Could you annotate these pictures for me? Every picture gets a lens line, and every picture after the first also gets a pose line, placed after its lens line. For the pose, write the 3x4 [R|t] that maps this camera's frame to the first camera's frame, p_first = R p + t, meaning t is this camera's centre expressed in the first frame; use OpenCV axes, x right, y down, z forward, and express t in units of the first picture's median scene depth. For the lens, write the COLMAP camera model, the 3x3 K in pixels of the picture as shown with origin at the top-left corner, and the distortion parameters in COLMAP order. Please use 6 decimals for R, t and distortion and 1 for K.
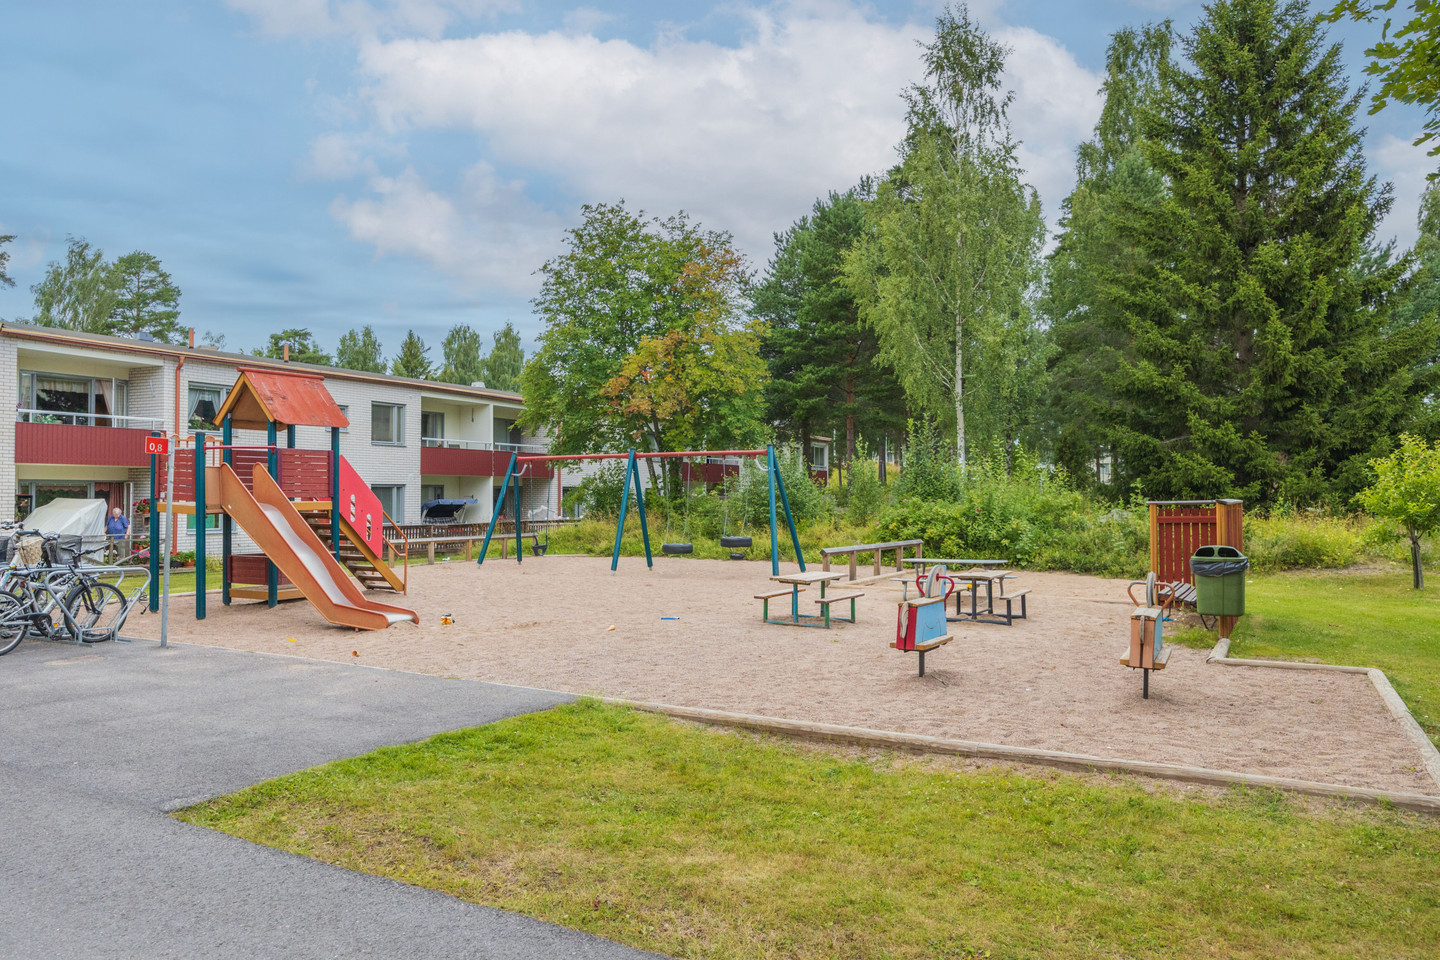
lens RADIAL K [[983.9, 0, 721.0], [0, 983.9, 483.3], [0, 0, 1]] dist [0.000667, -0.000496]
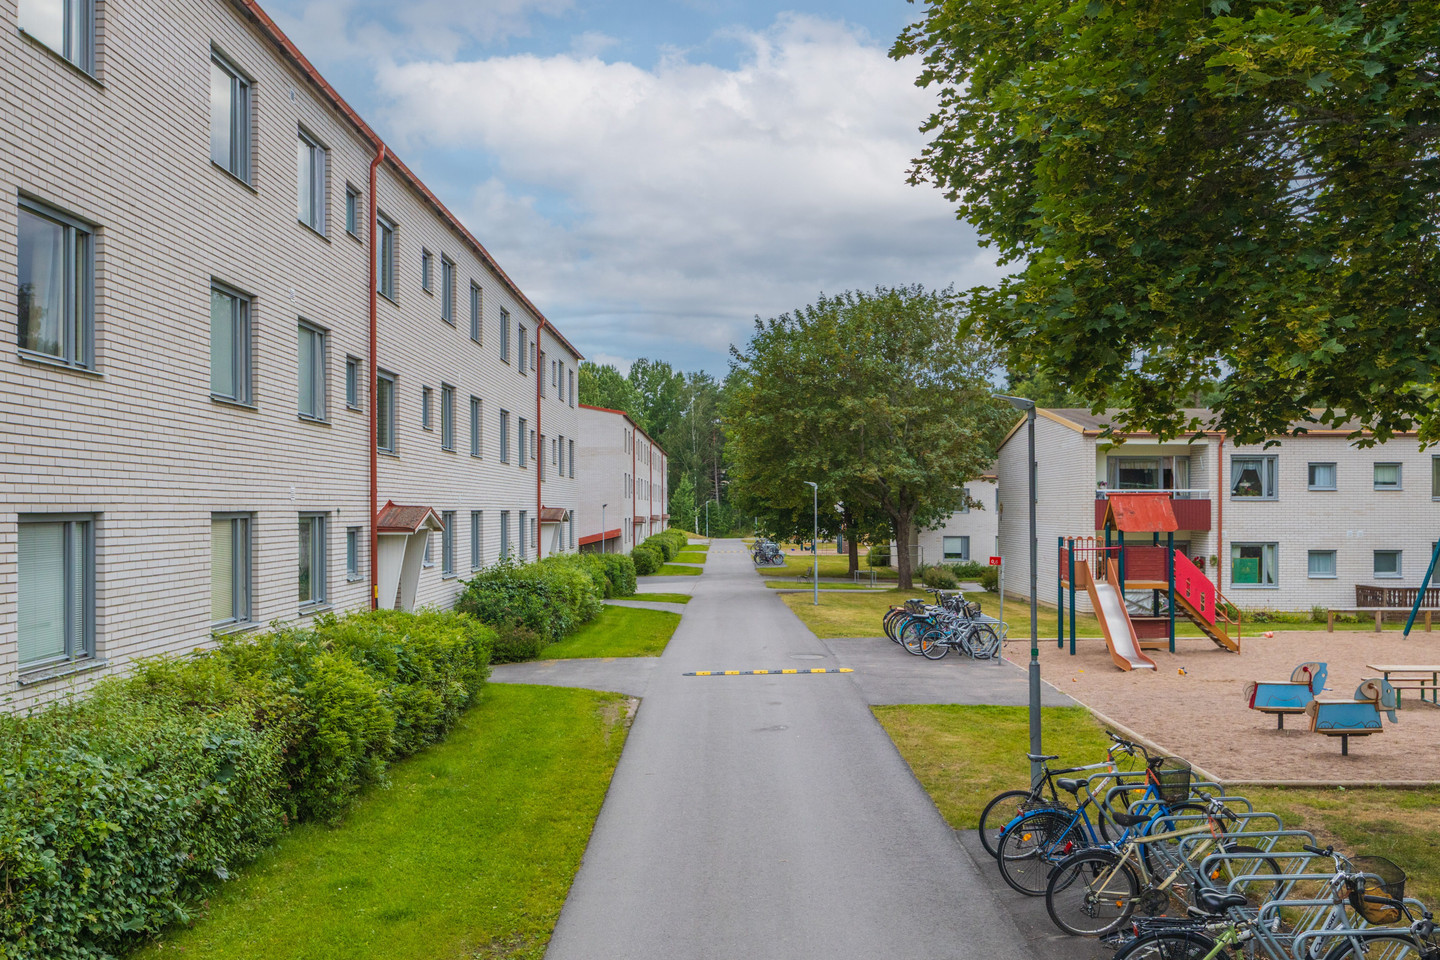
lens RADIAL K [[1277.6, 0, 721.7], [0, 1277.6, 482.7], [0, 0, 1]] dist [-0.020225, -0.009958]
pose [[0.481630, -0.022575, -0.876084, 0.503387], [0.013136, 0.999742, -0.018540, -0.055674], [0.876276, -0.002579, 0.481802, -0.249121]]
